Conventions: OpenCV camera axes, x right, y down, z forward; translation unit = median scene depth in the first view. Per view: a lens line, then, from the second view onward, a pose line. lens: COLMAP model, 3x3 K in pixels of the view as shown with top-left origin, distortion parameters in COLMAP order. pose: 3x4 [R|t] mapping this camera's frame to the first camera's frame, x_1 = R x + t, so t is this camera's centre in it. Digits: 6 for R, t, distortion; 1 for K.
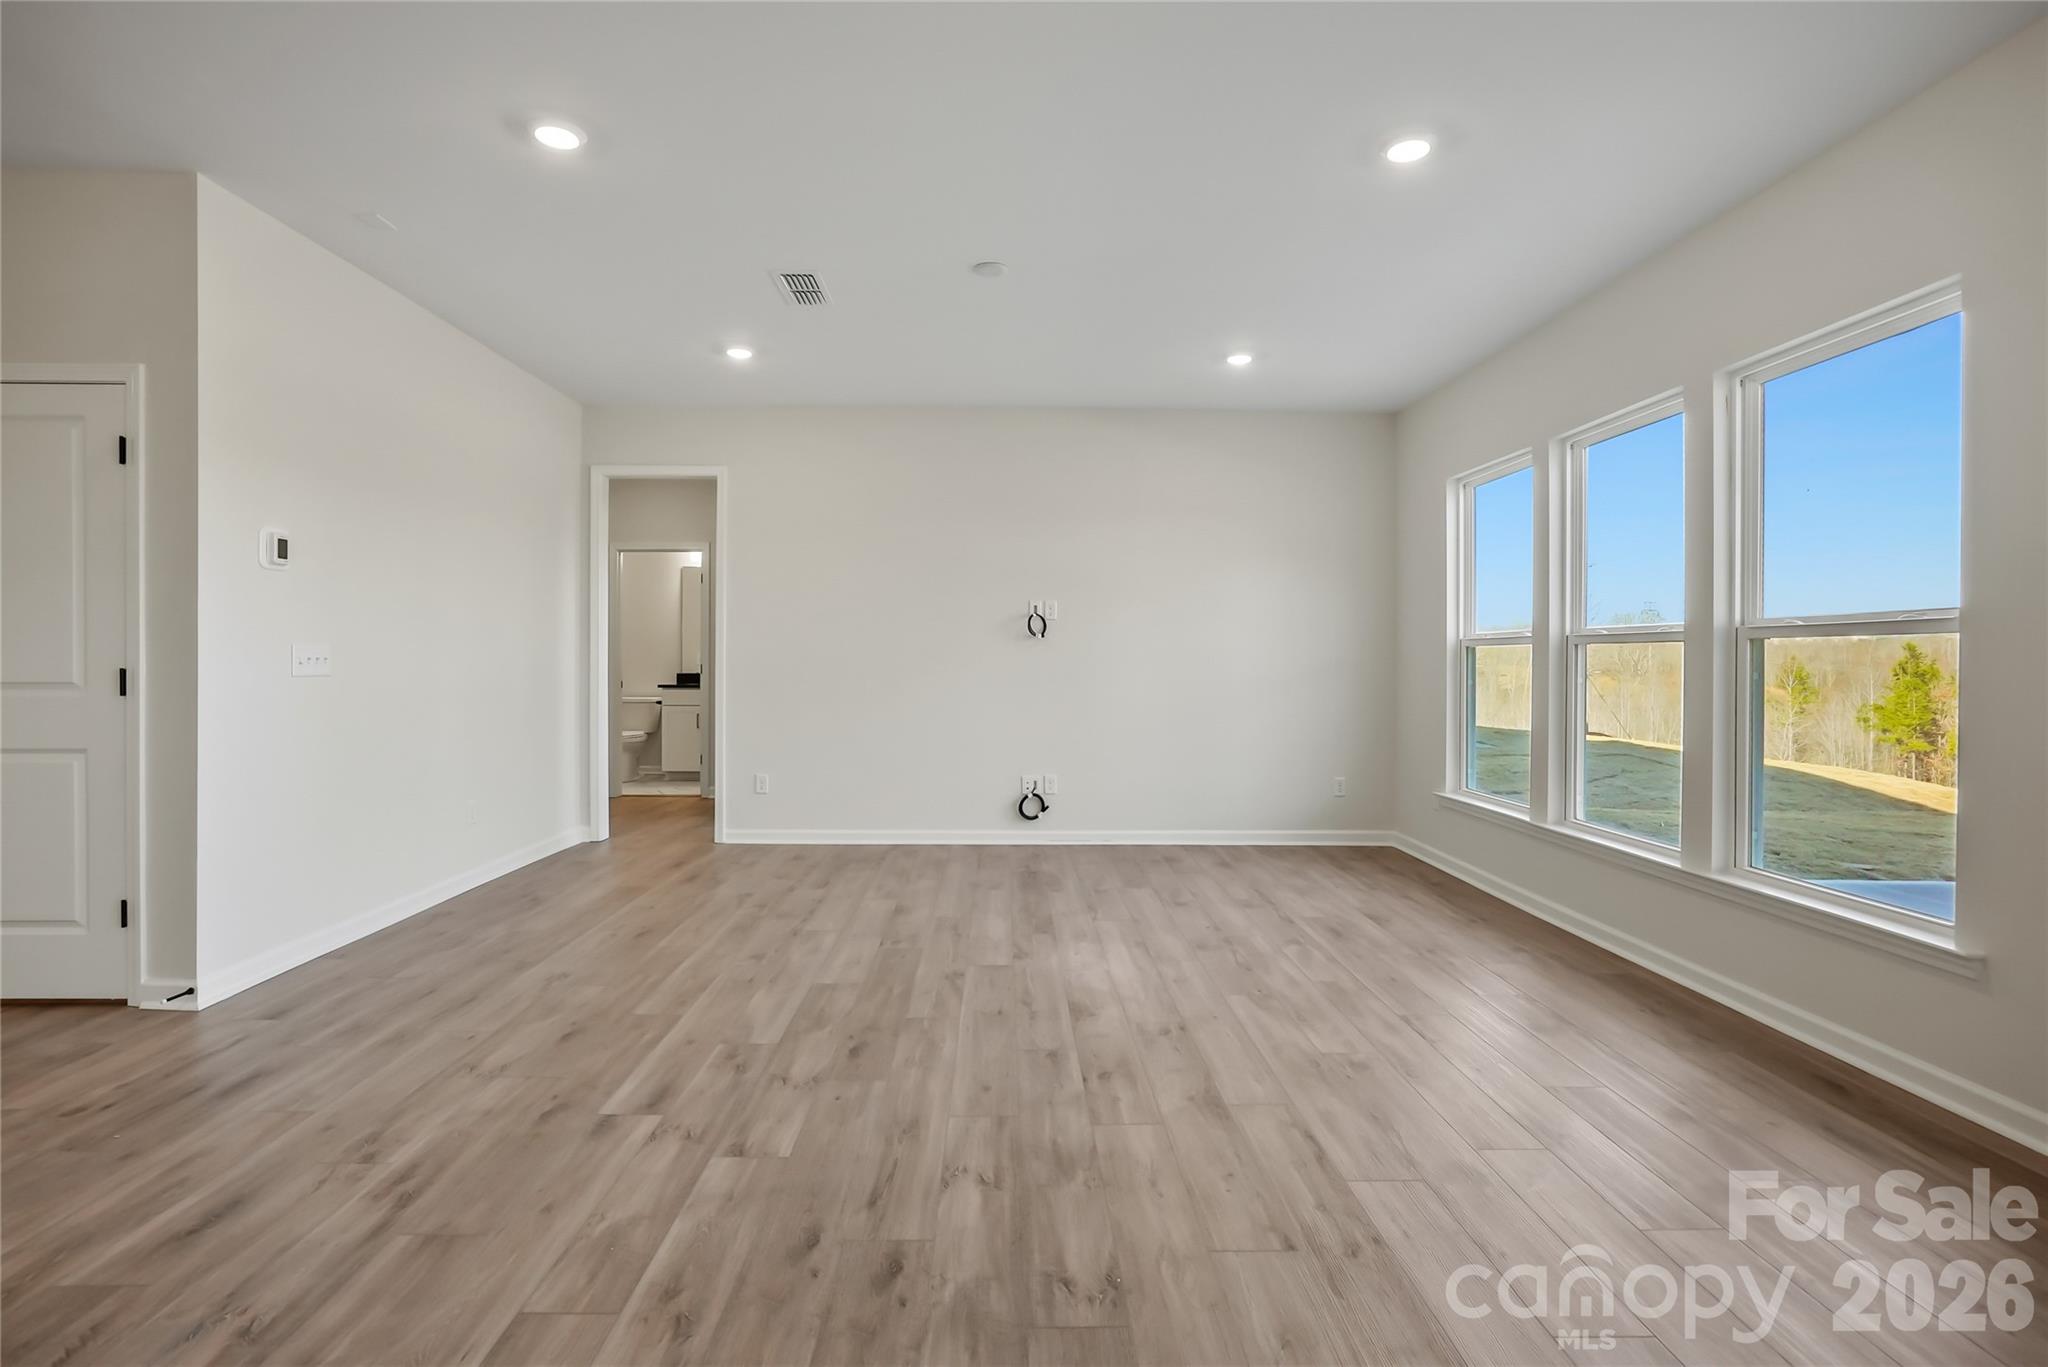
lens RADIAL K [[971.2, 0, 1016.2], [0, 971.2, 673.6], [0, 0, 1]] dist [-0.037720, 0.014561]
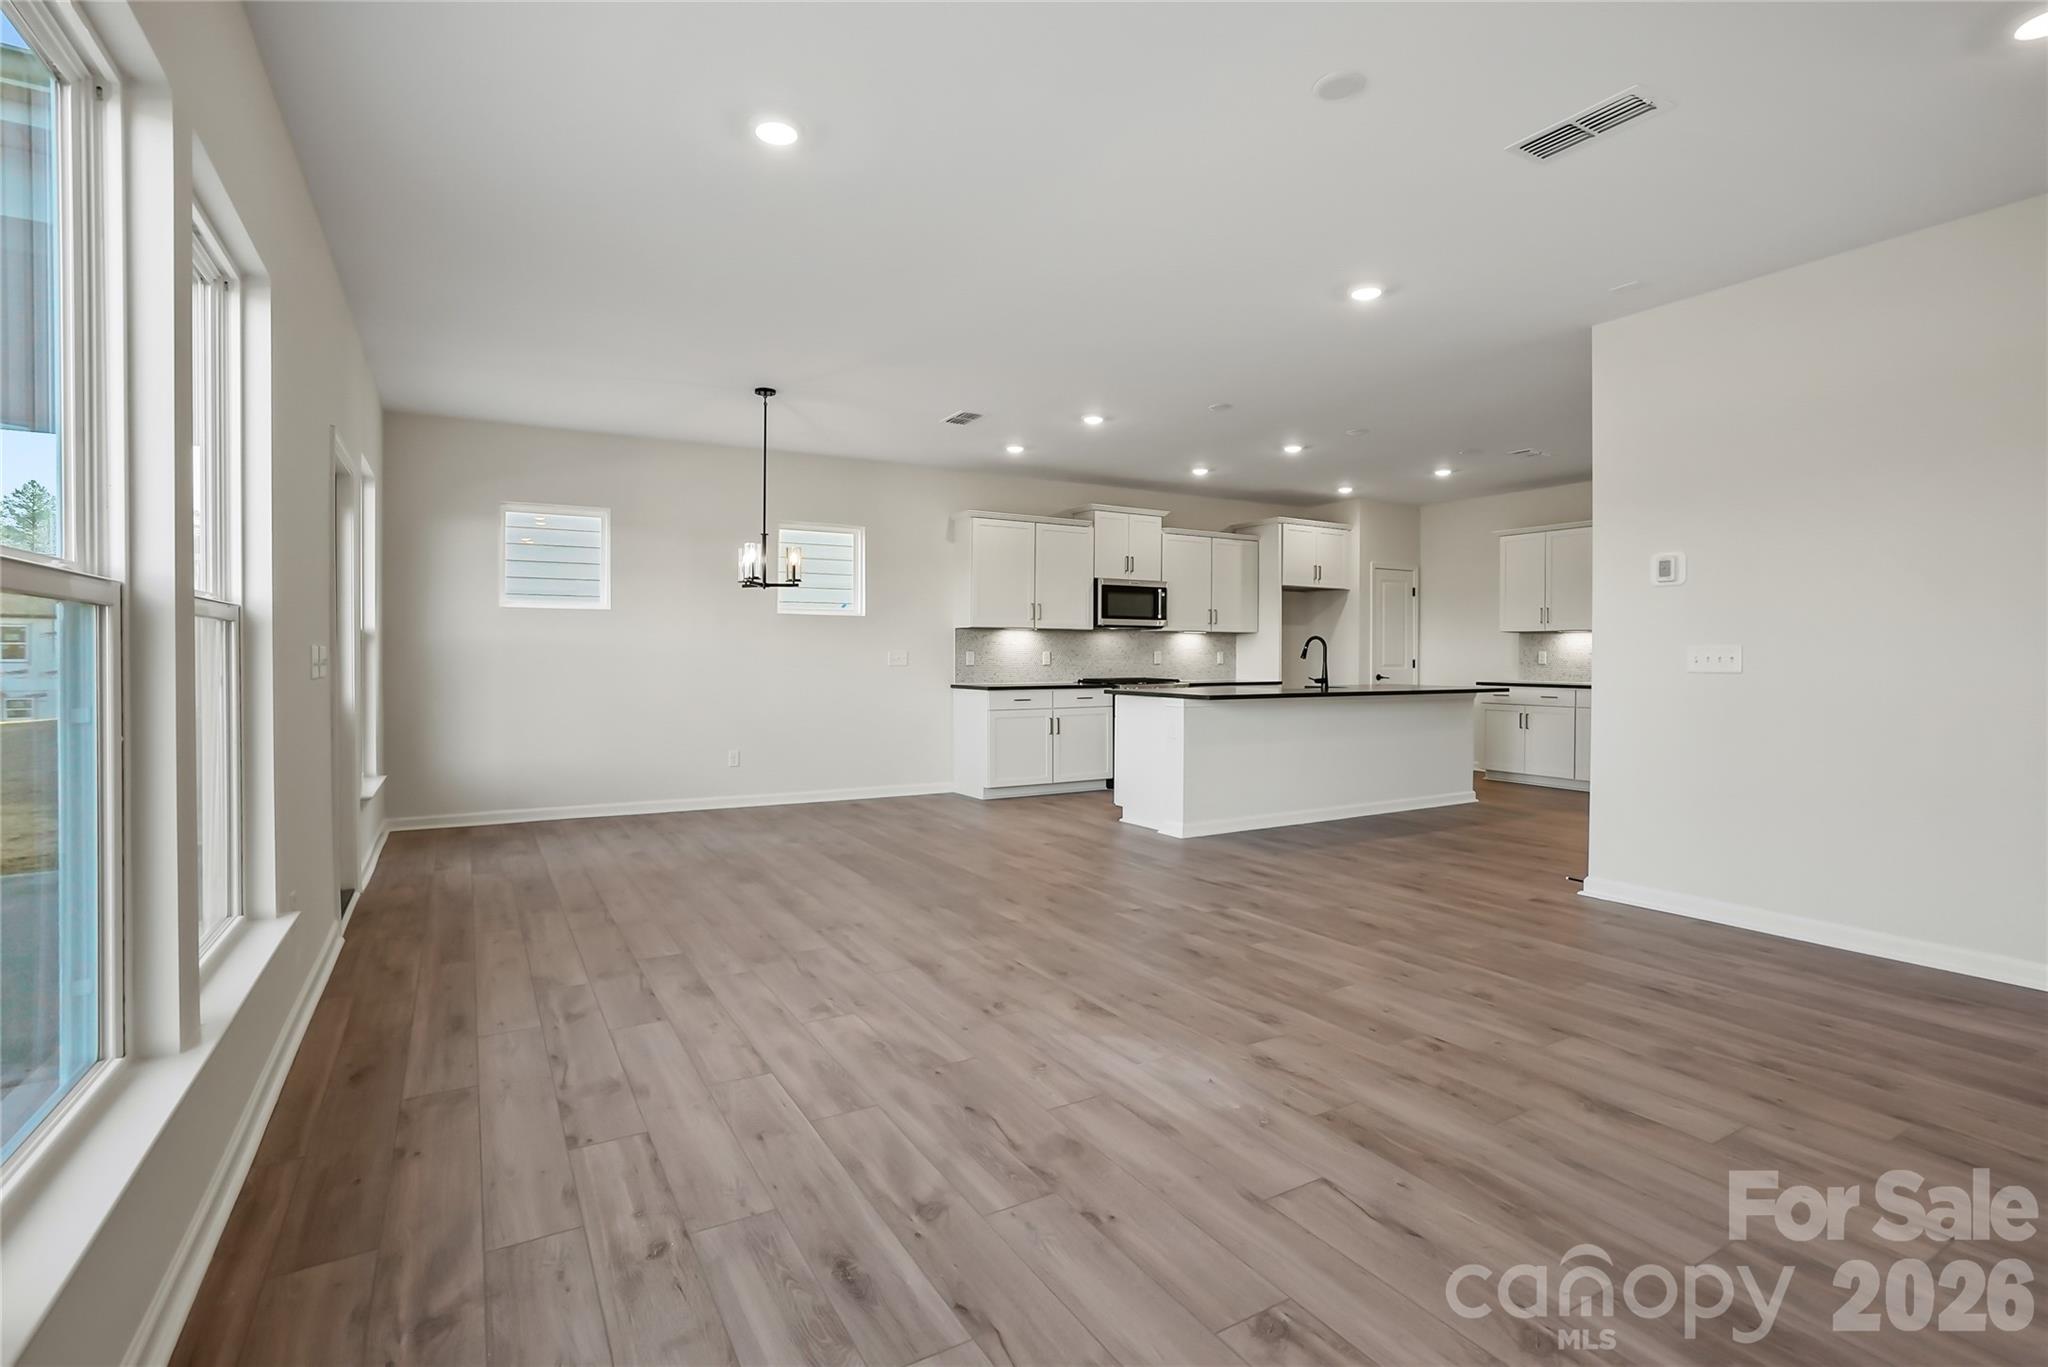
lens RADIAL K [[971.2, 0, 1011.4], [0, 971.2, 668.6], [0, 0, 1]] dist [-0.037720, 0.014561]
pose [[-0.876591, -0.000064, -0.481237, 0.629282], [-0.011515, 0.999716, 0.020841, -0.018999], [0.481099, 0.023810, -0.876343, 1.860673]]
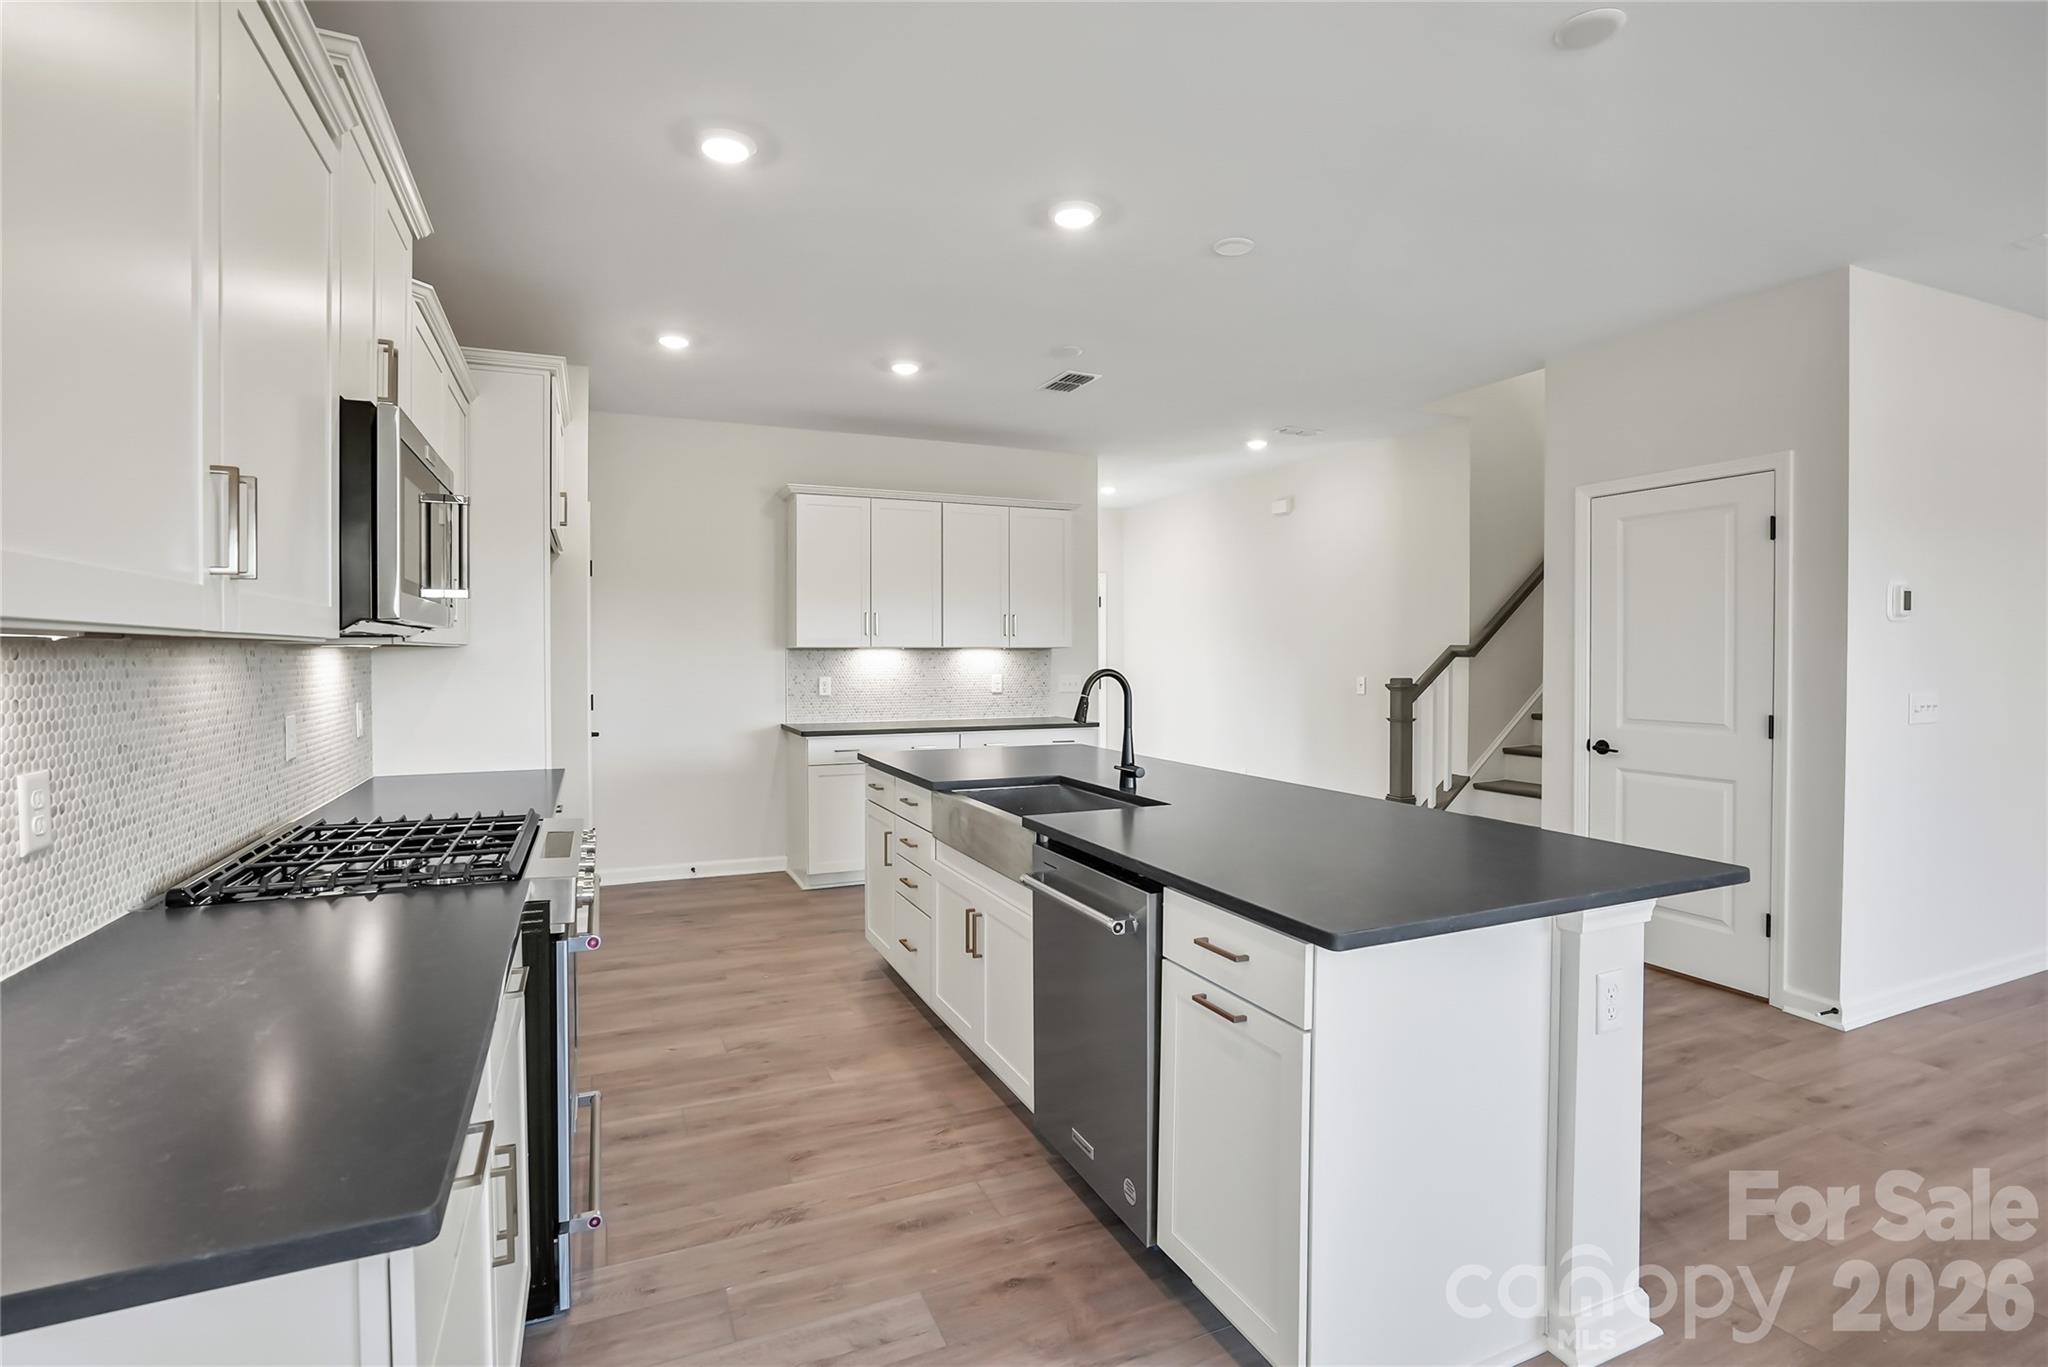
lens RADIAL K [[971.2, 0, 1021.5], [0, 971.2, 666.1], [0, 0, 1]] dist [-0.037720, 0.014561]
pose [[0.400920, 0.009123, -0.916068, -0.238115], [-0.008129, 0.999946, 0.006401, -0.065733], [0.916077, 0.004881, 0.400972, -0.311359]]
